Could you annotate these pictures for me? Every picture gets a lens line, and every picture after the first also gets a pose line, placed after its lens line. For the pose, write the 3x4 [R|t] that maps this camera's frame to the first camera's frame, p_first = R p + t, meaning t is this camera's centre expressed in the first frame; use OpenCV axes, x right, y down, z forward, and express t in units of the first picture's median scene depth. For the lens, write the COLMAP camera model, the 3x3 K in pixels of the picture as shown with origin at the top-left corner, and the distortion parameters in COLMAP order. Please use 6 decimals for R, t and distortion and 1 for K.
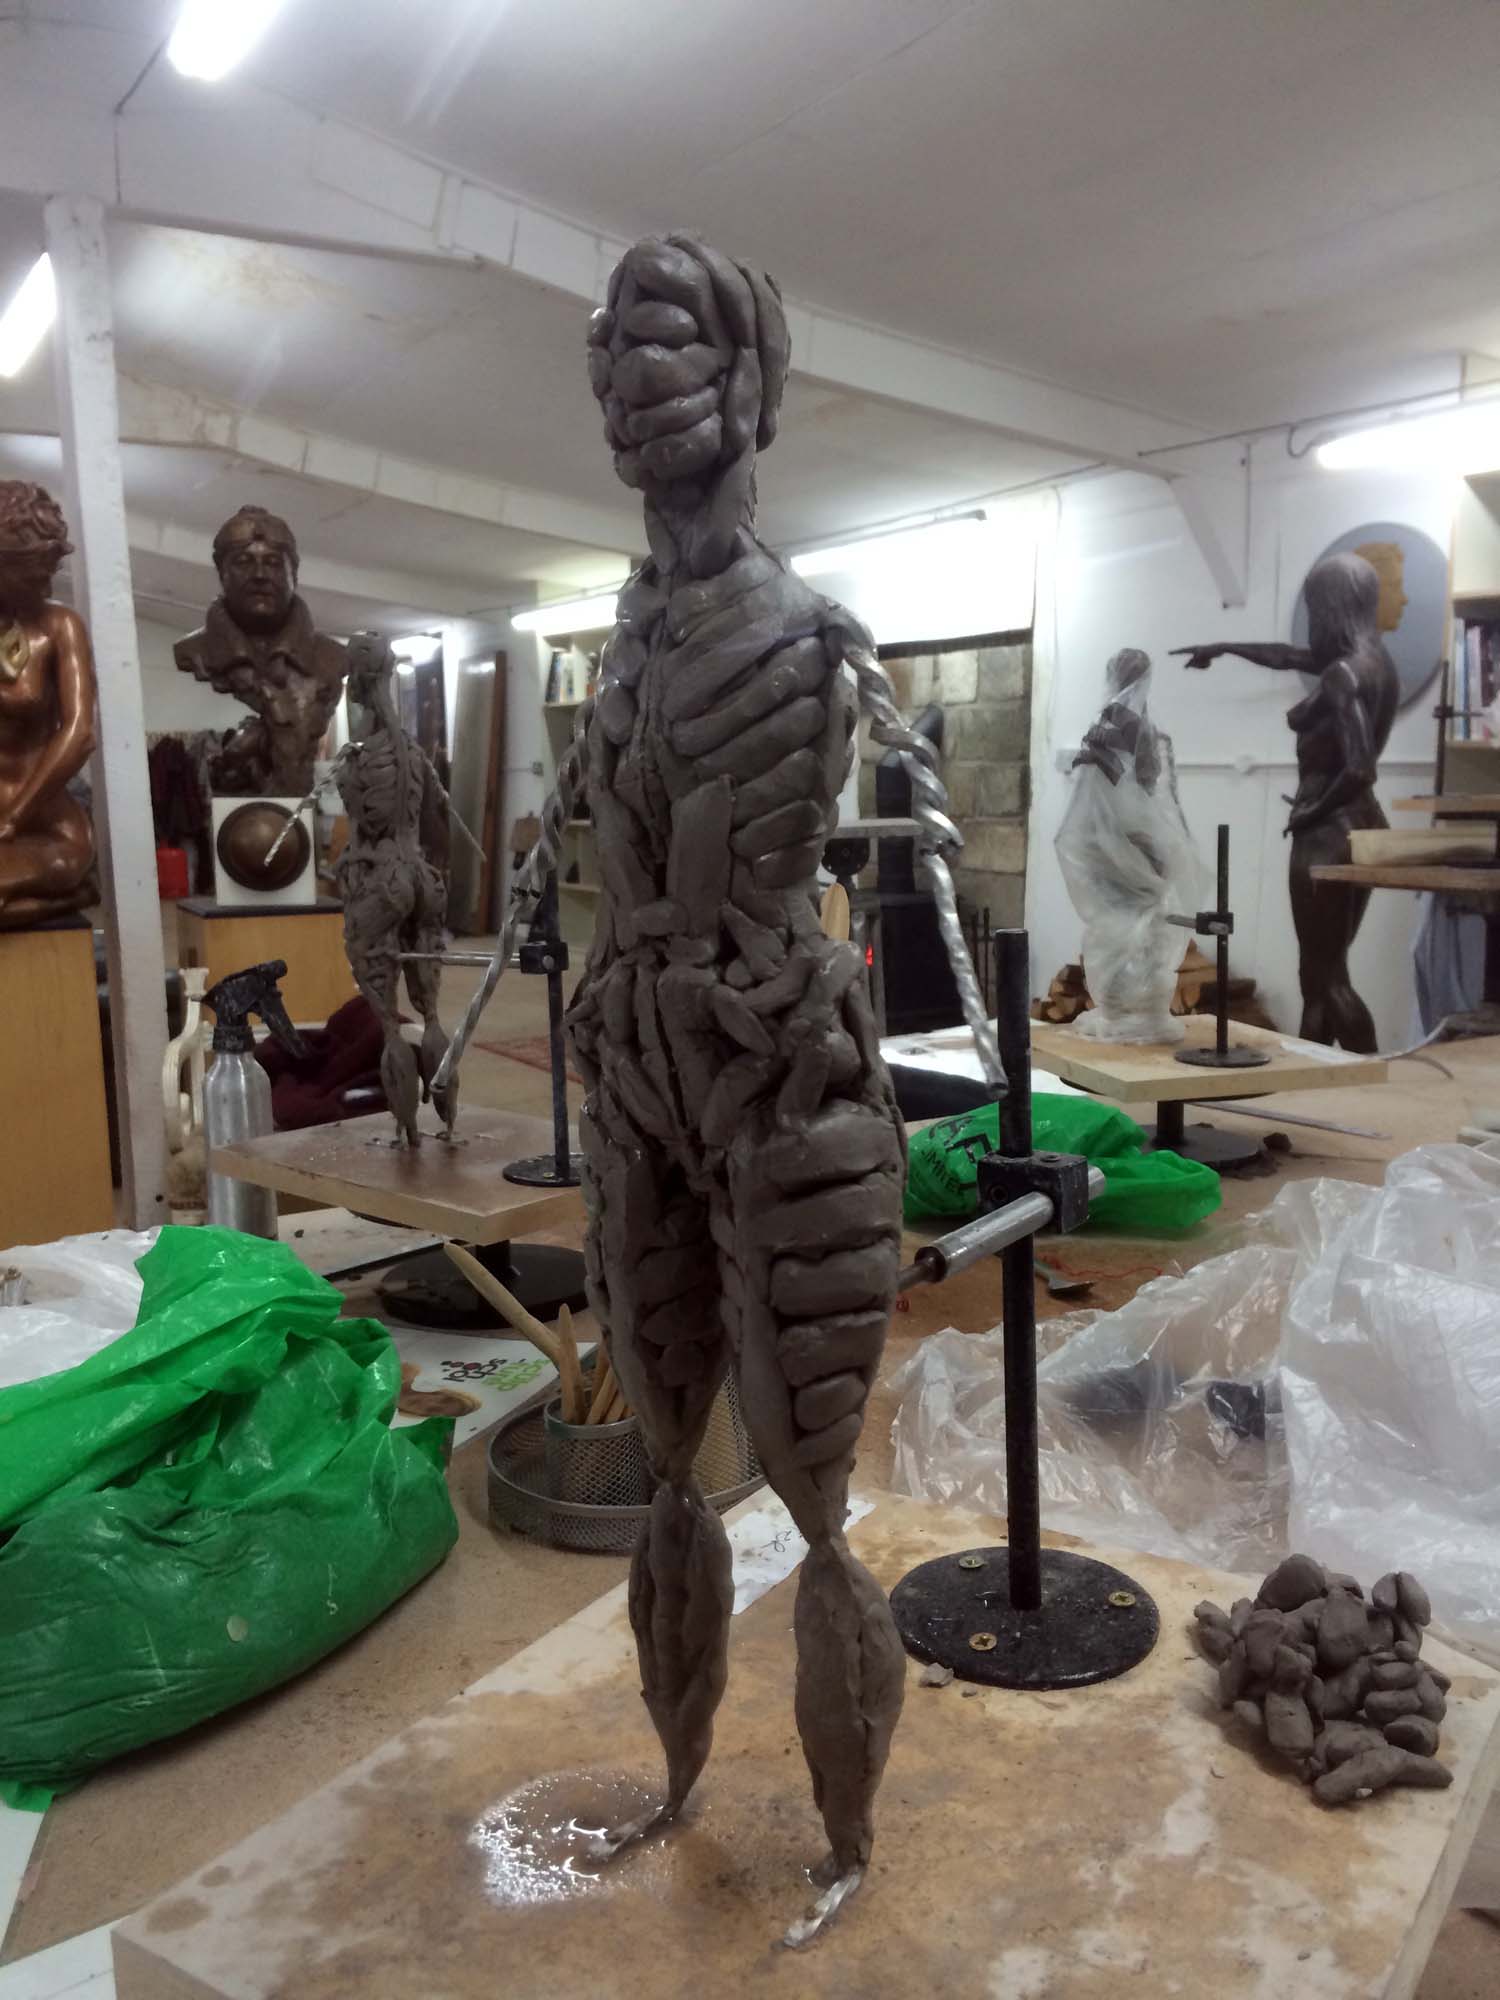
lens RADIAL K [[1795.3, 0, 746.4], [0, 1795.3, 995.8], [0, 0, 1]] dist [0.119336, -0.101234]
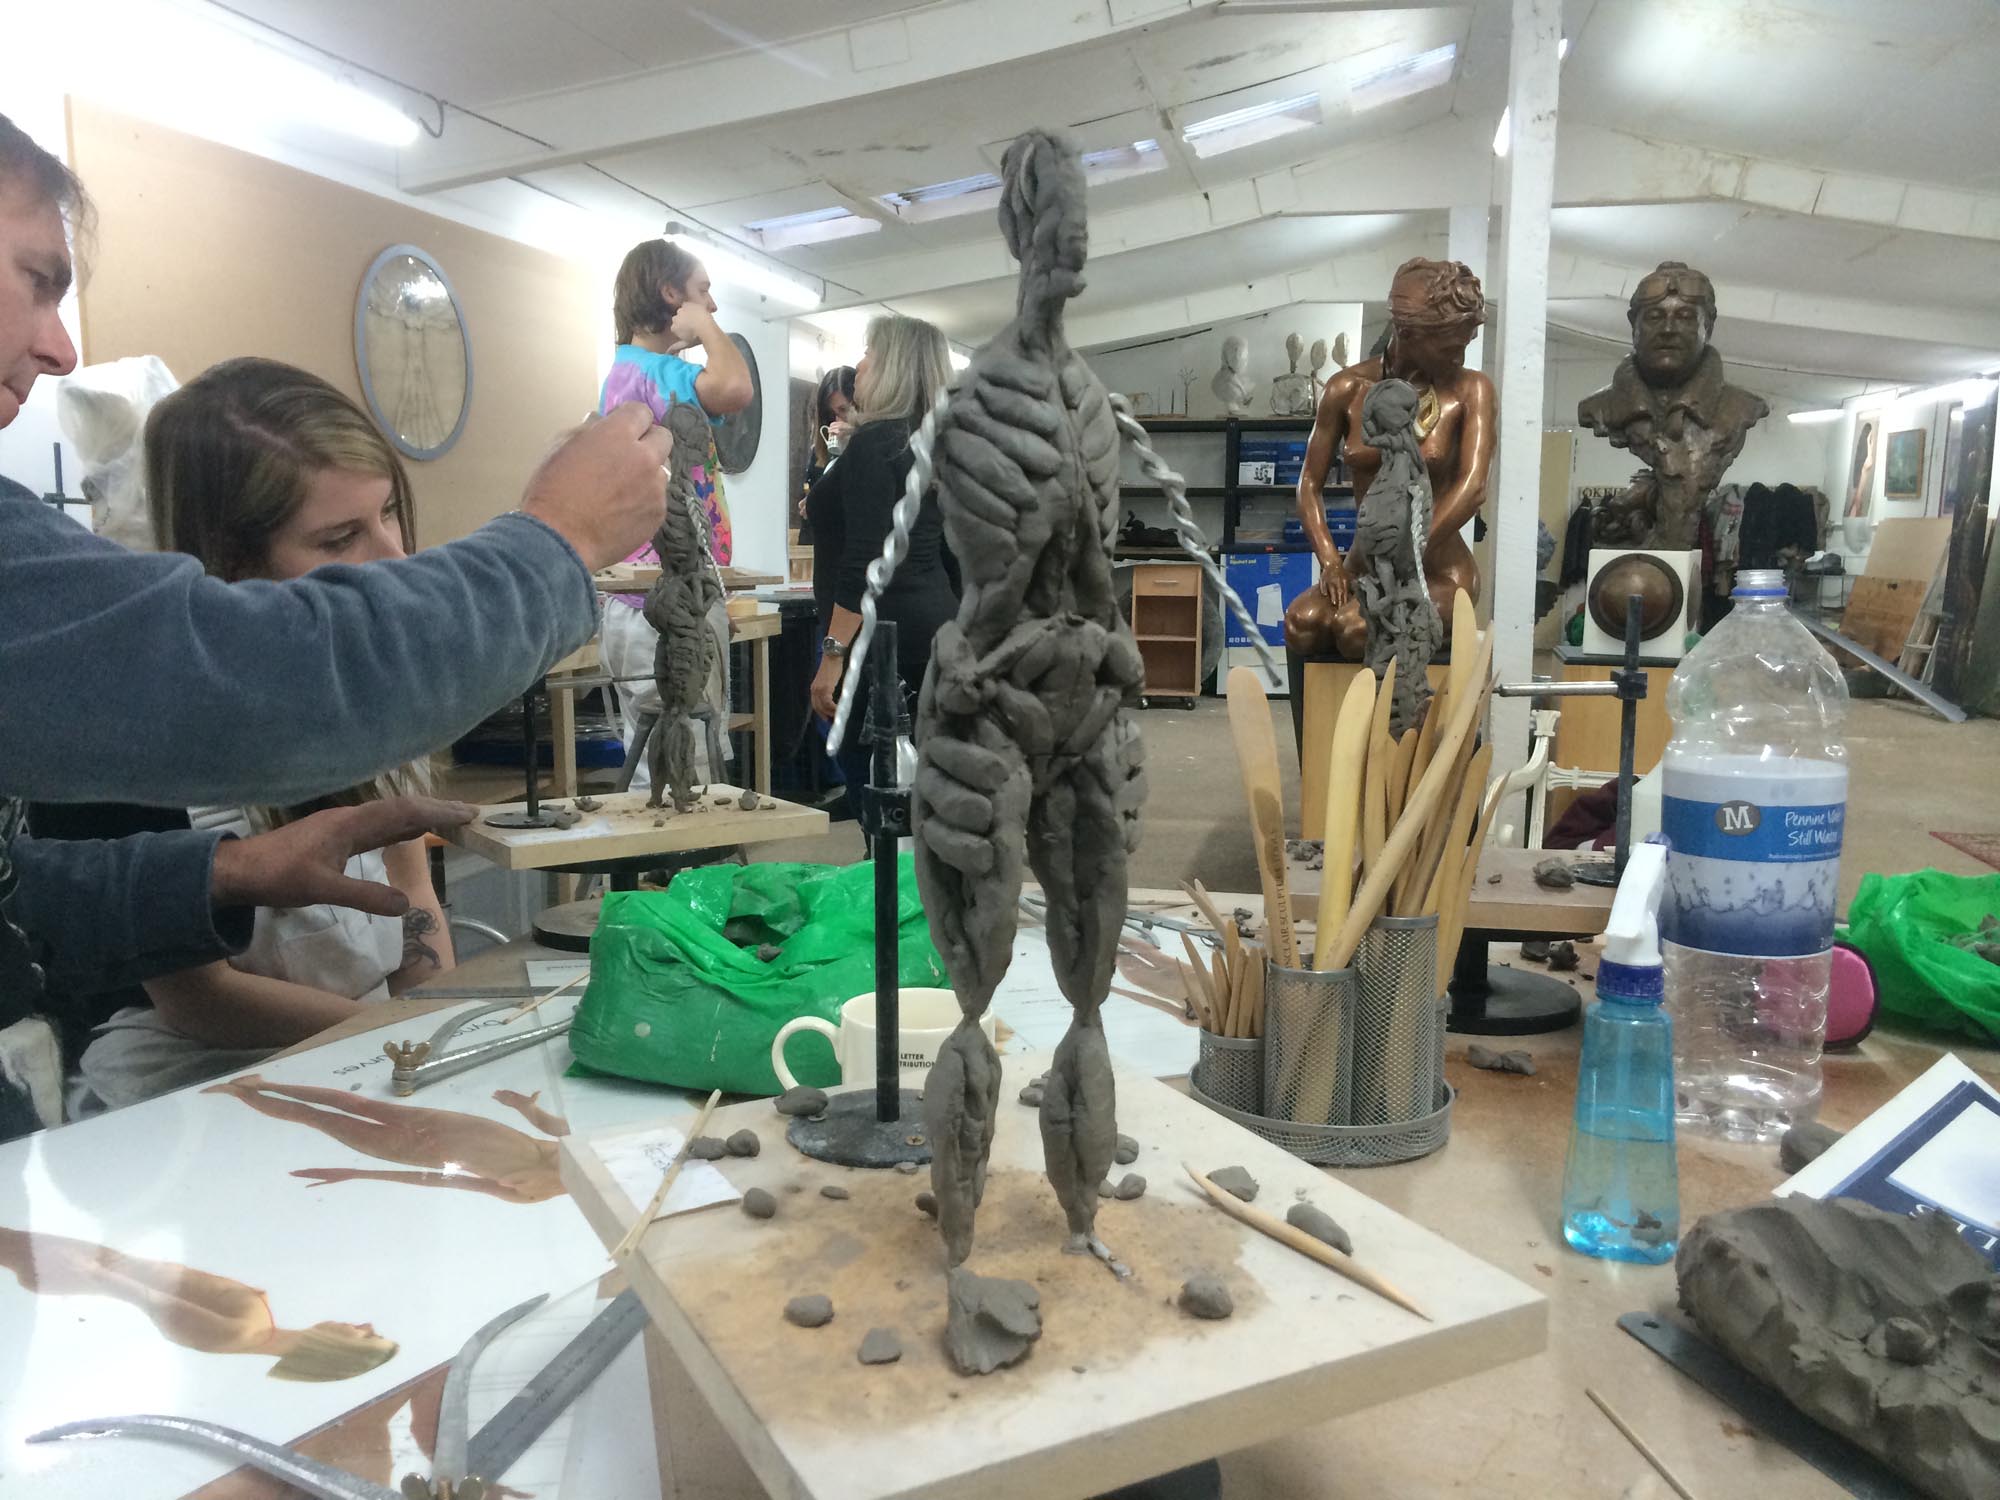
lens RADIAL K [[1806.1, 0, 991.7], [0, 1806.1, 761.2], [0, 0, 1]] dist [0.117055, -0.126363]
pose [[0.773254, 0.097779, -0.626512, 0.153346], [-0.095821, 0.994711, 0.036979, 0.008193], [0.626814, 0.031439, 0.778534, -0.033923]]
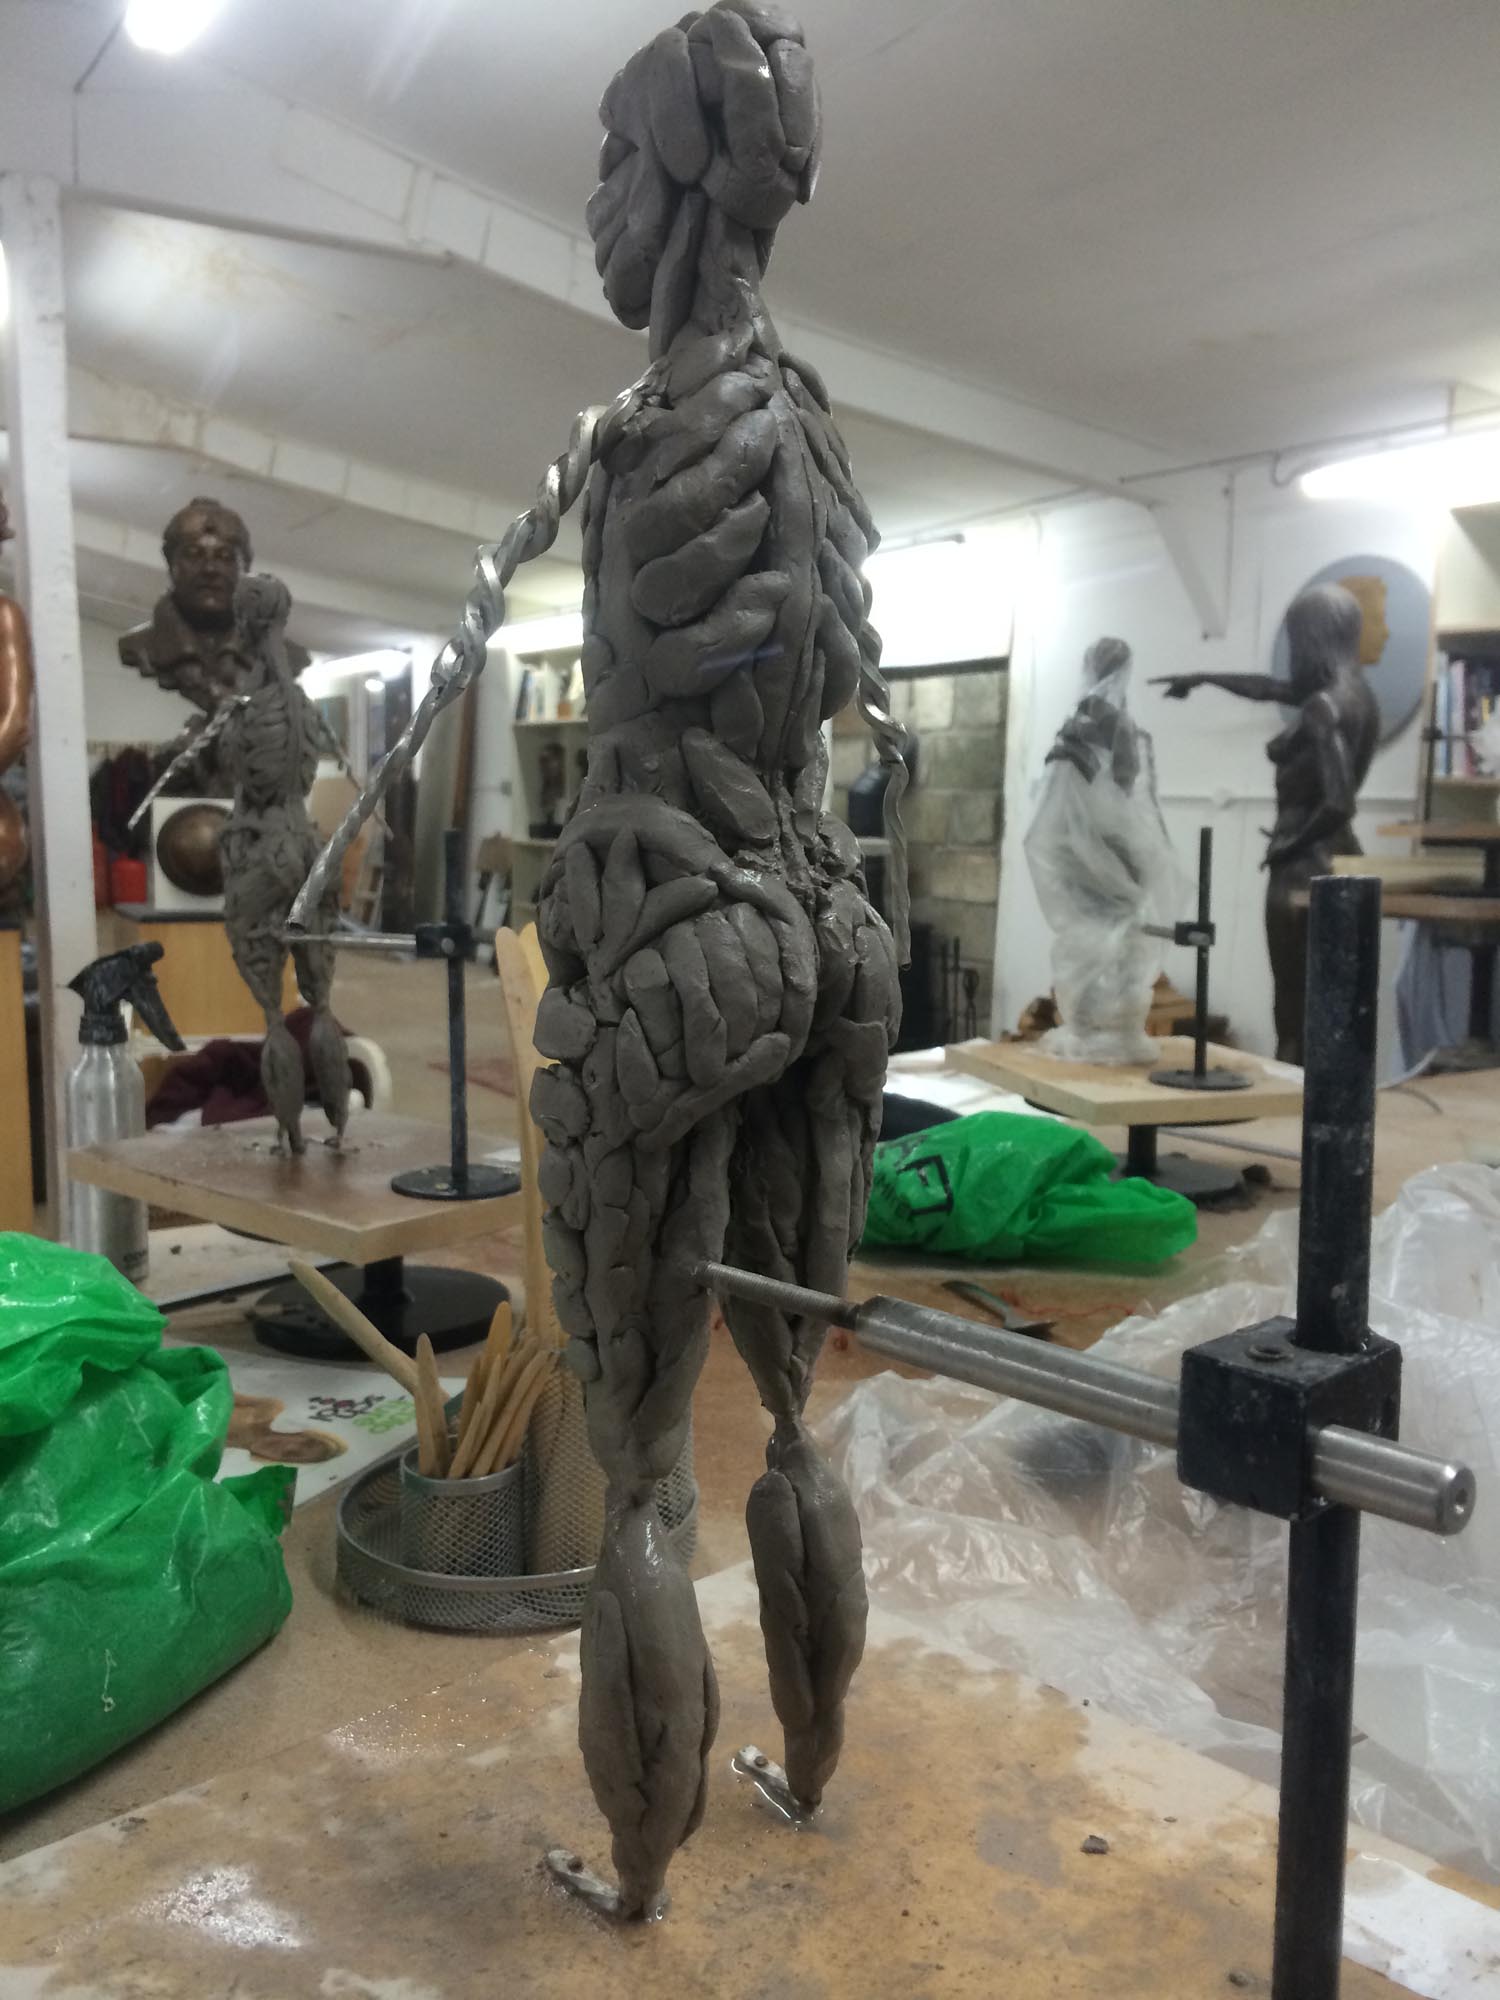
lens RADIAL K [[1806.1, 0, 750.0], [0, 1806.1, 1000.0], [0, 0, 1]] dist [0.117055, -0.126363]
pose [[0.999534, 0.024520, 0.018158, 0.008861], [-0.024239, 0.999586, -0.015530, 0.007167], [-0.018531, 0.015083, 0.999715, 0.042439]]
